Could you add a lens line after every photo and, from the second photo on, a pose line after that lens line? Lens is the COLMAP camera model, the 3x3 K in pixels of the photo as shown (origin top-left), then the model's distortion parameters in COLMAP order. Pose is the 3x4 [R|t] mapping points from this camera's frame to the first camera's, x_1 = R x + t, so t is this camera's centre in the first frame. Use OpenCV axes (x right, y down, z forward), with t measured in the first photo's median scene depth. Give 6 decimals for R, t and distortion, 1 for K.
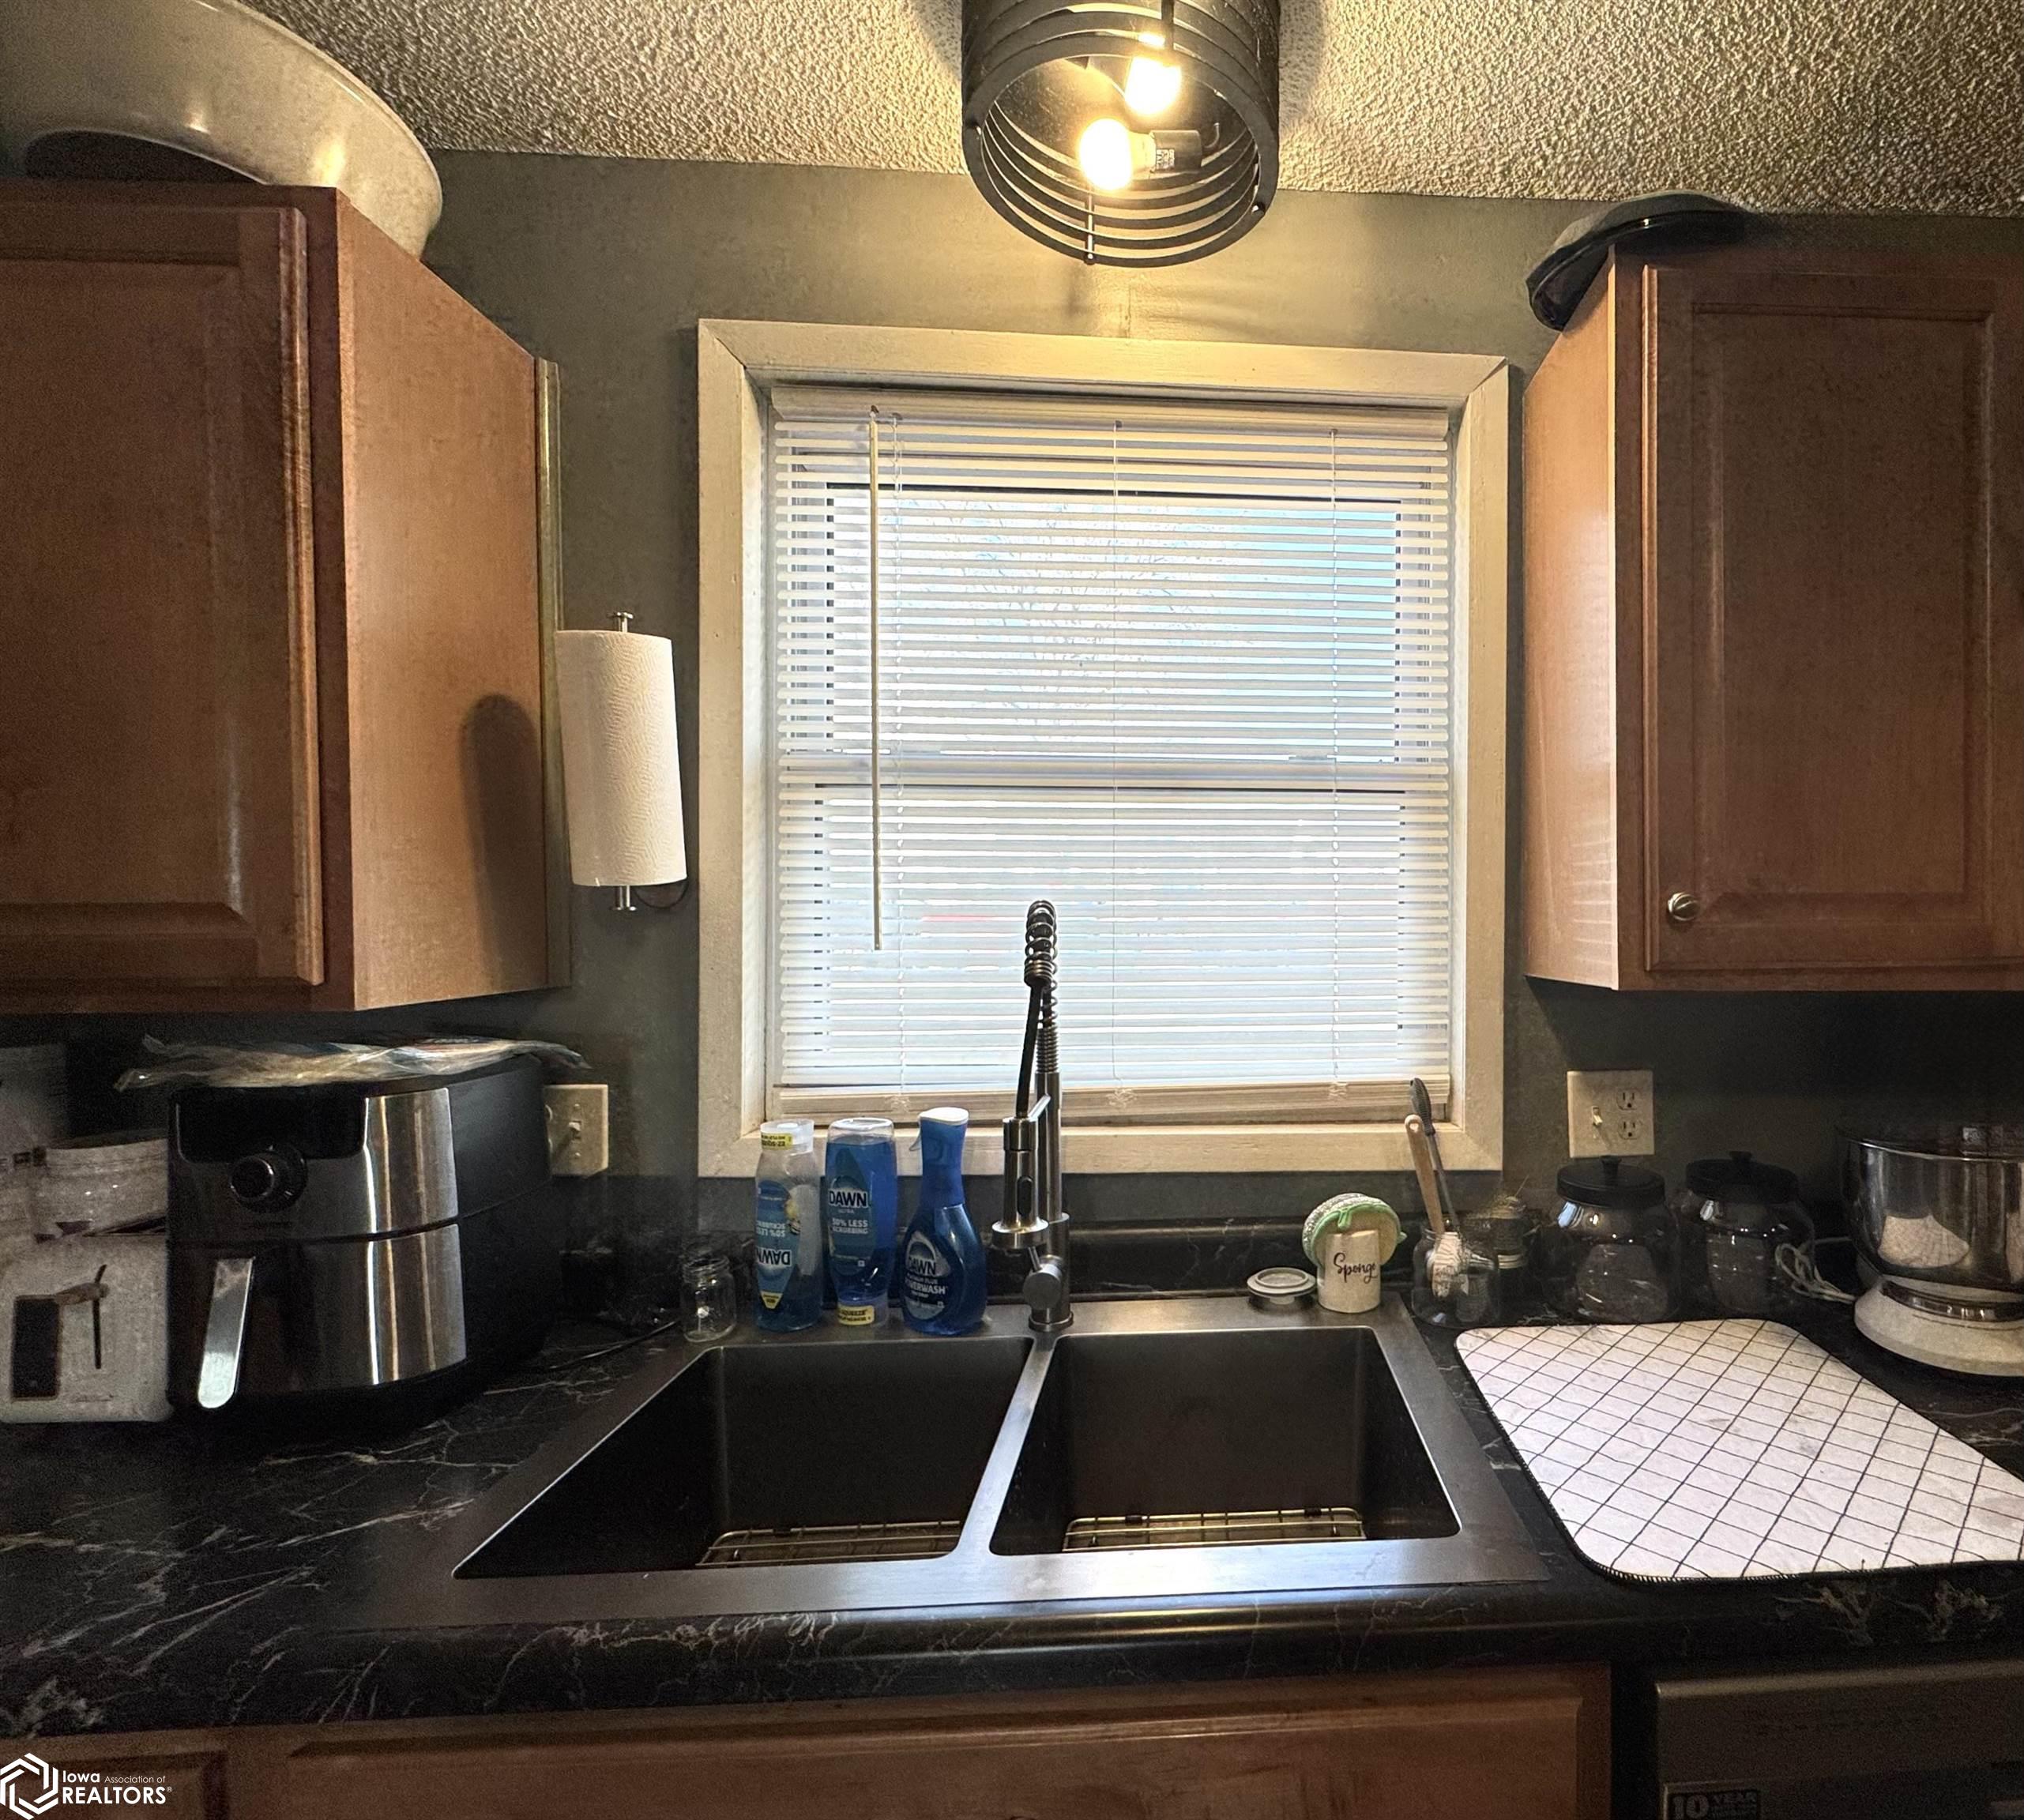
lens RADIAL K [[999.9, 0, 1254.0], [0, 999.9, 920.5], [0, 0, 1]] dist [-0.012094, 0.001254]
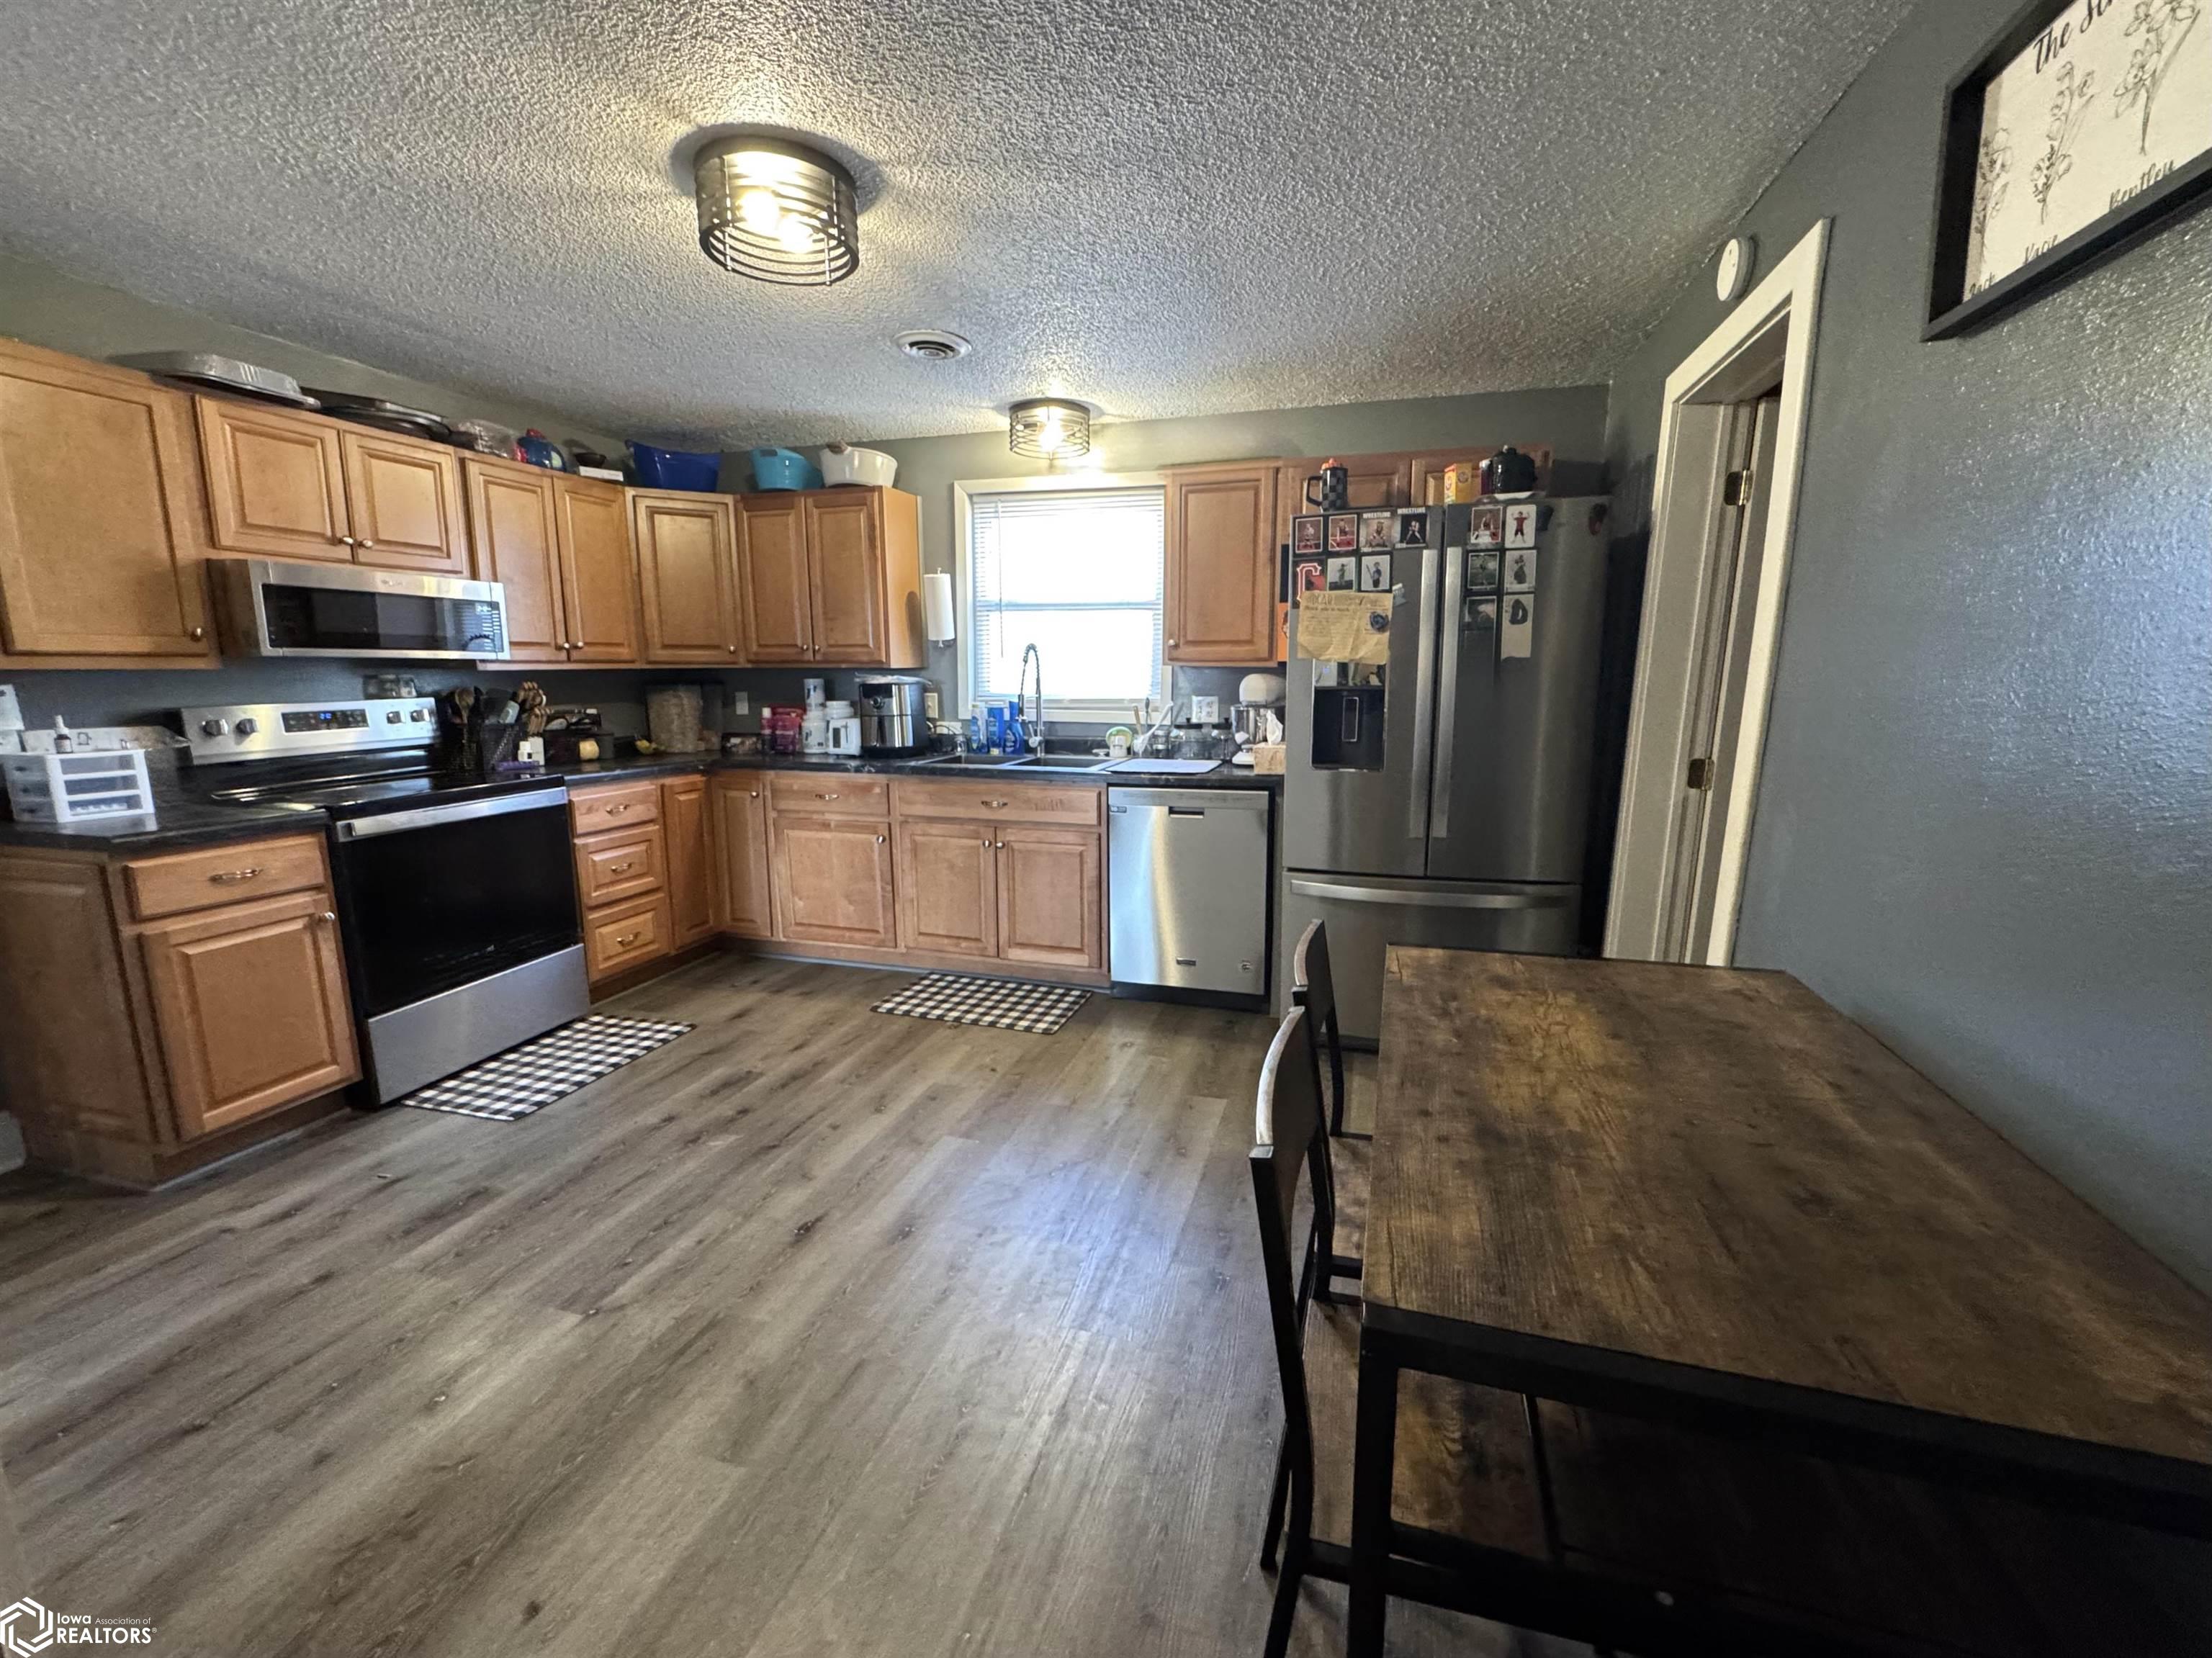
lens RADIAL K [[894.0, 0, 1106.0], [0, 894.0, 829.0], [0, 0, 1]] dist [-0.002131, -0.000736]
pose [[0.935577, 0.068088, -0.346497, 1.224367], [-0.010445, 0.986142, 0.165576, 0.107277], [0.352969, -0.151290, 0.923323, -2.091735]]
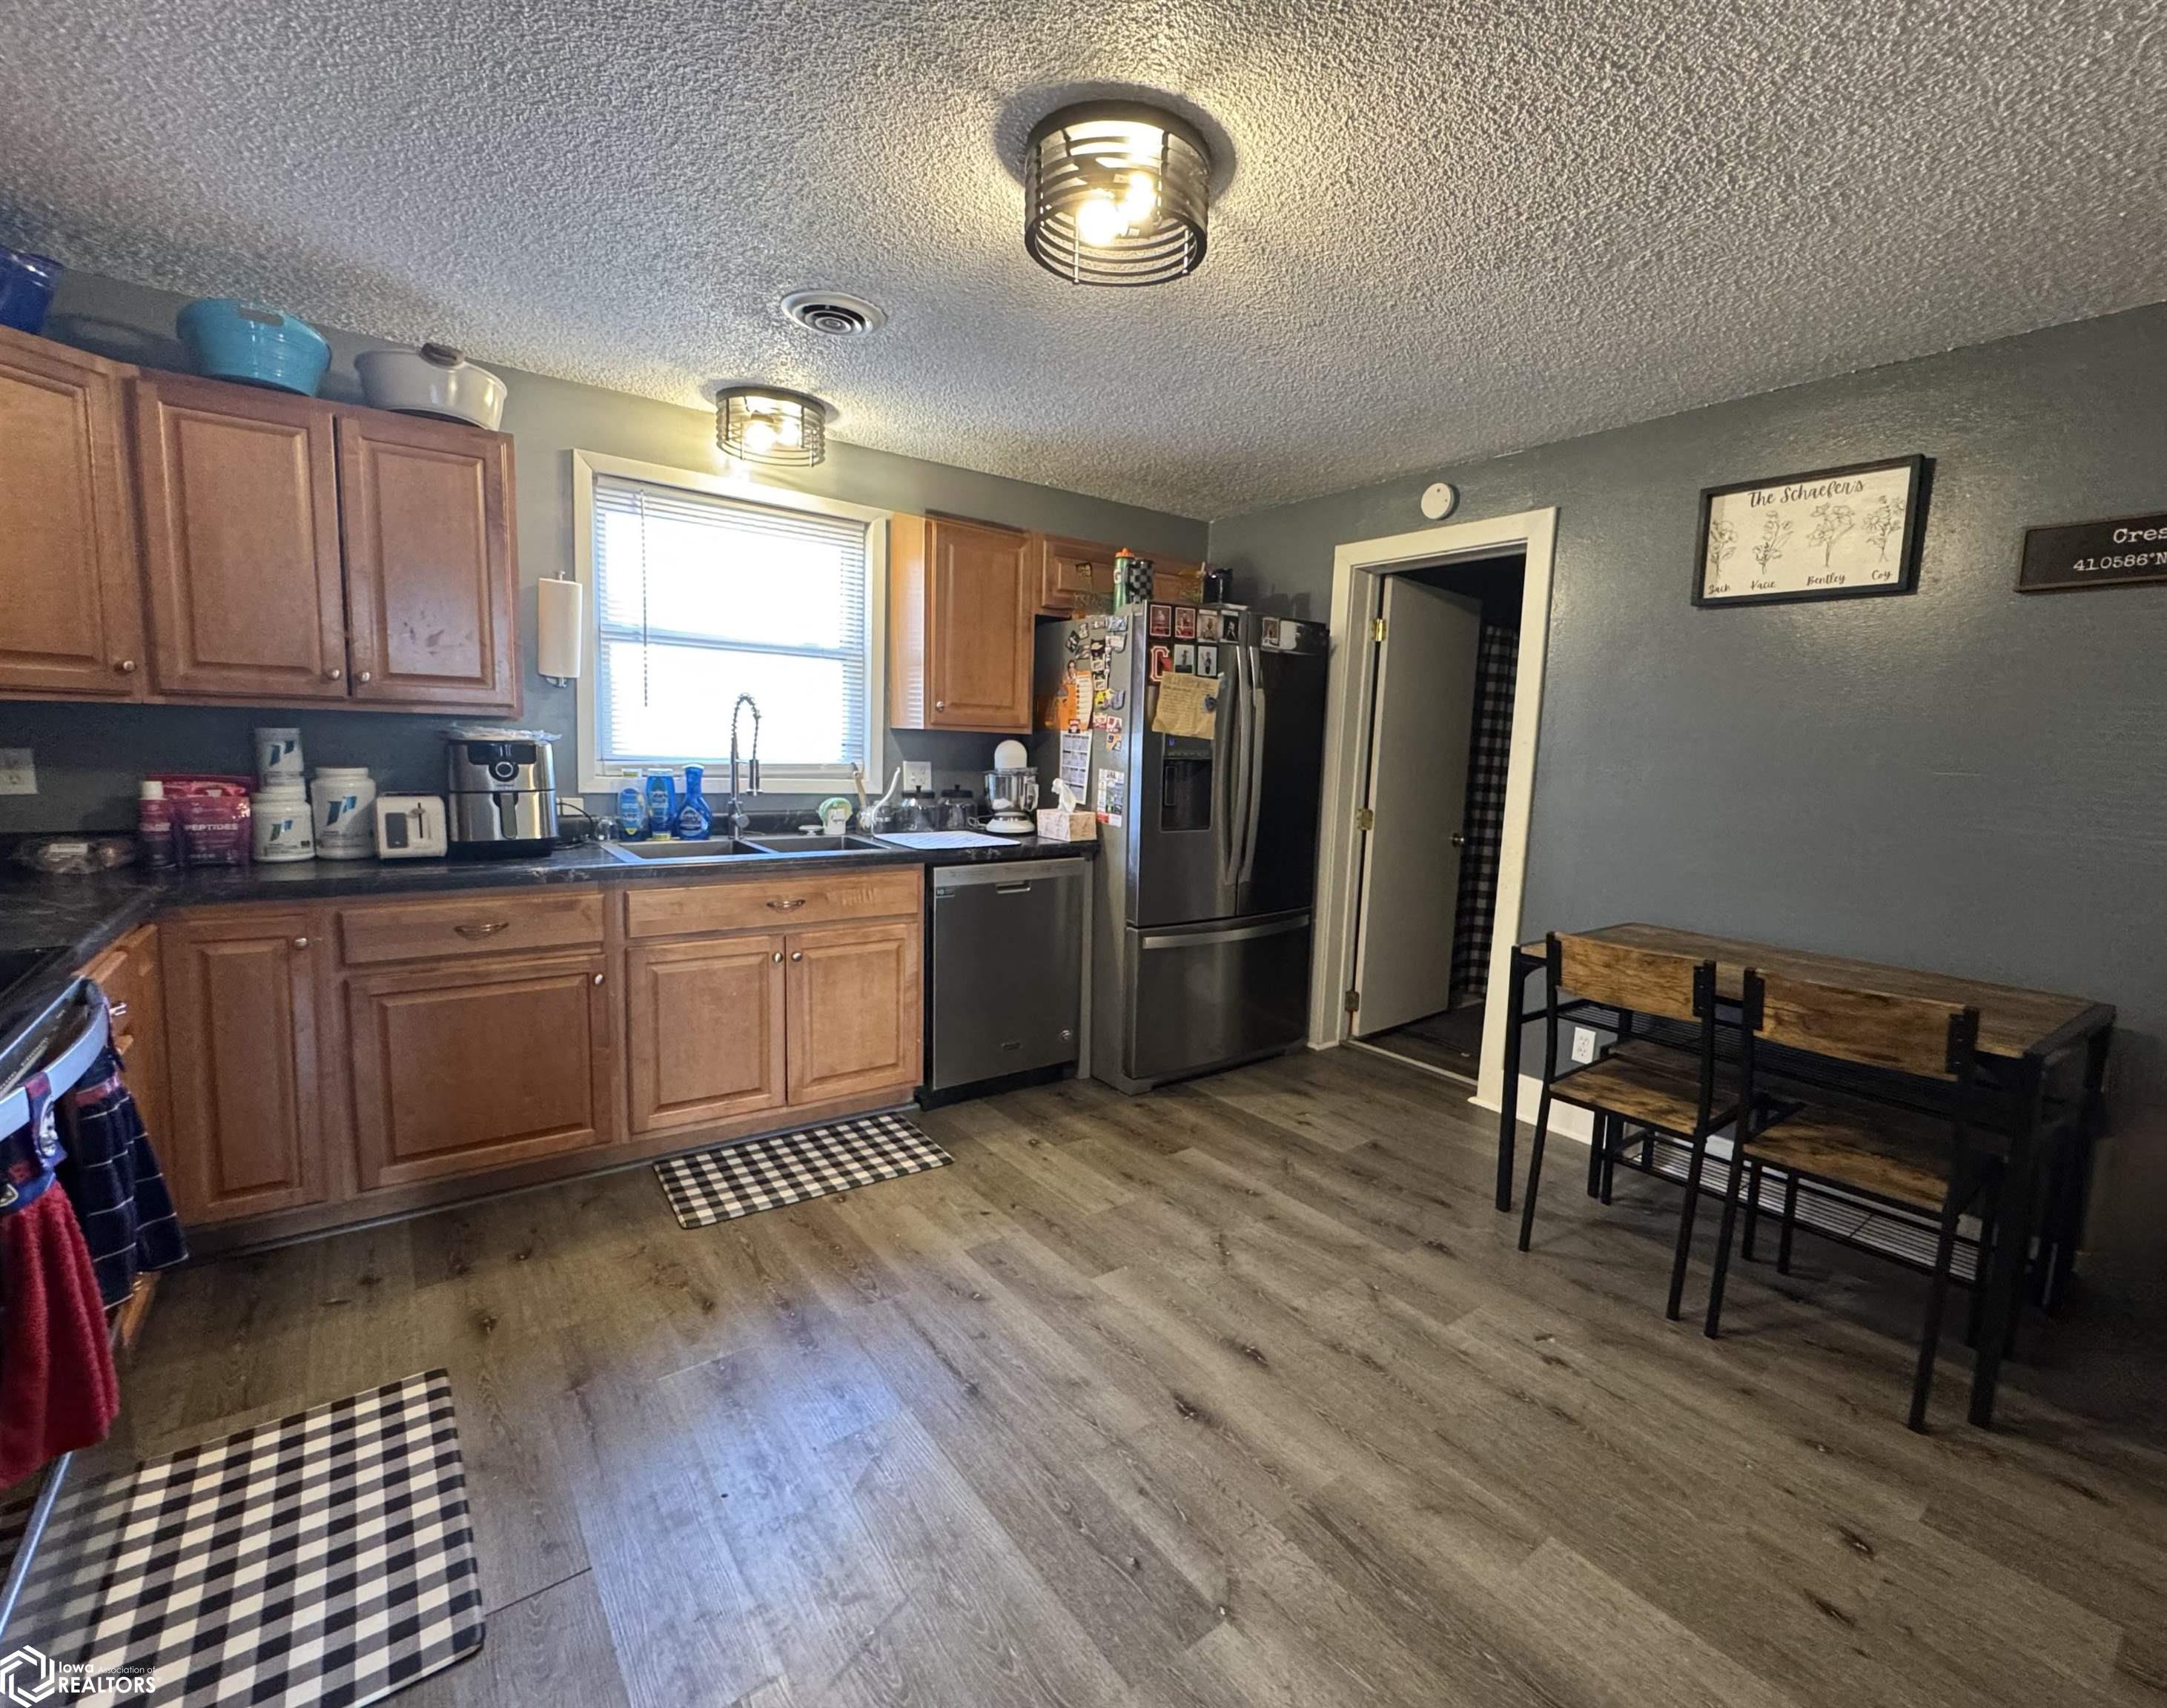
lens RADIAL K [[970.7, 0, 1125.1], [0, 970.7, 858.7], [0, 0, 1]] dist [-0.003185, -0.000648]
pose [[0.833813, -0.033312, 0.551041, -0.810278], [-0.034504, 0.993081, 0.112244, 0.100937], [-0.550968, -0.112604, 0.826895, -1.958870]]
